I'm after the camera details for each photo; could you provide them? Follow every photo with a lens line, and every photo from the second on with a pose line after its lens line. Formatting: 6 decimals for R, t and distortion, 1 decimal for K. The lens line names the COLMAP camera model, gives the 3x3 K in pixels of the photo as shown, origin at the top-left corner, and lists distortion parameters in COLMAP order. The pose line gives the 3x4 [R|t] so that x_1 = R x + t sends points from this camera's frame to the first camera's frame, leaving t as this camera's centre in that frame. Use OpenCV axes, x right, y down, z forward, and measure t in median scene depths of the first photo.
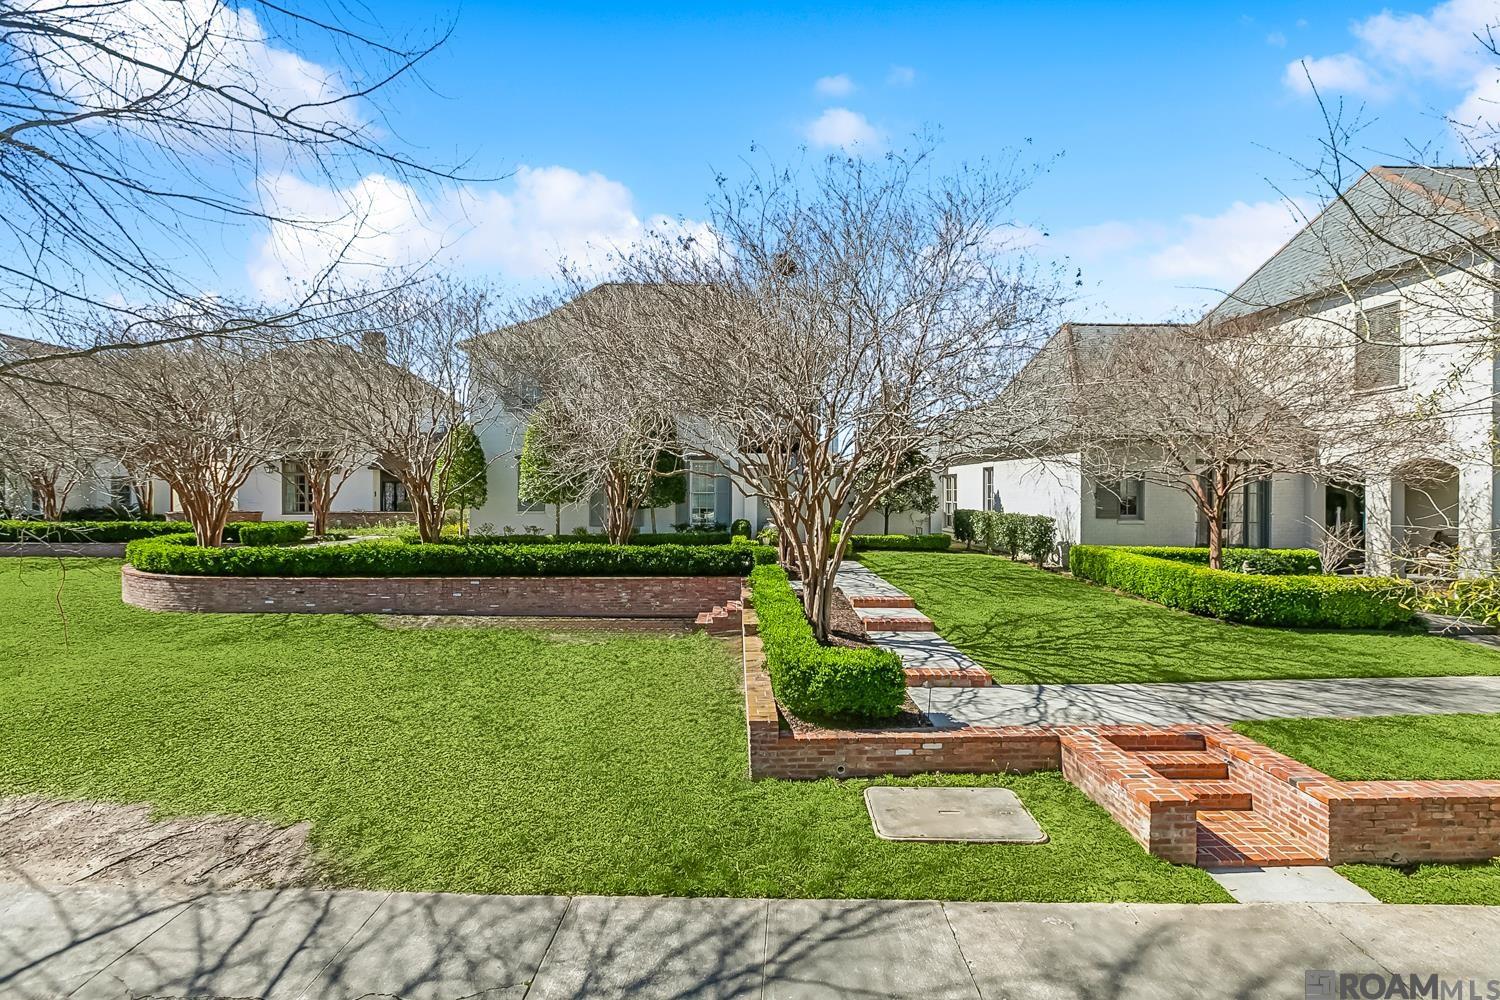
lens RADIAL K [[681.1, 0, 750.6], [0, 681.1, 498.4], [0, 0, 1]] dist [0.004096, 0.000530]
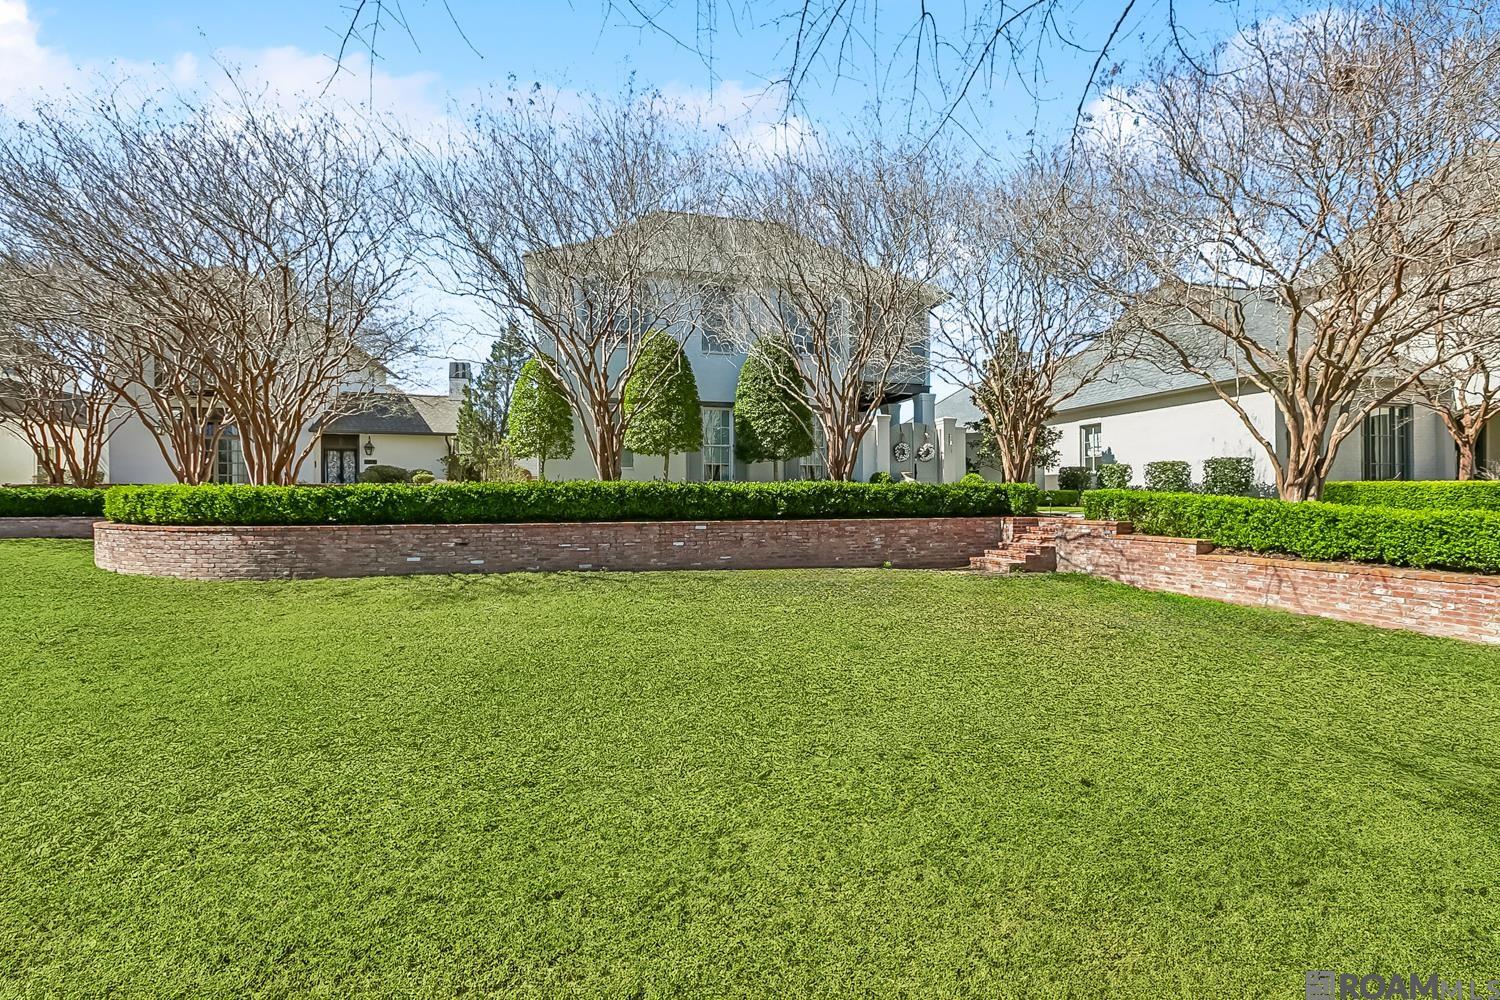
lens RADIAL K [[681.1, 0, 749.9], [0, 681.1, 499.7], [0, 0, 1]] dist [0.004096, 0.000530]
pose [[0.971386, -0.006823, 0.237408, -0.528797], [0.009293, 0.999914, -0.009287, 0.099093], [-0.237324, 0.011227, 0.971366, 0.238458]]
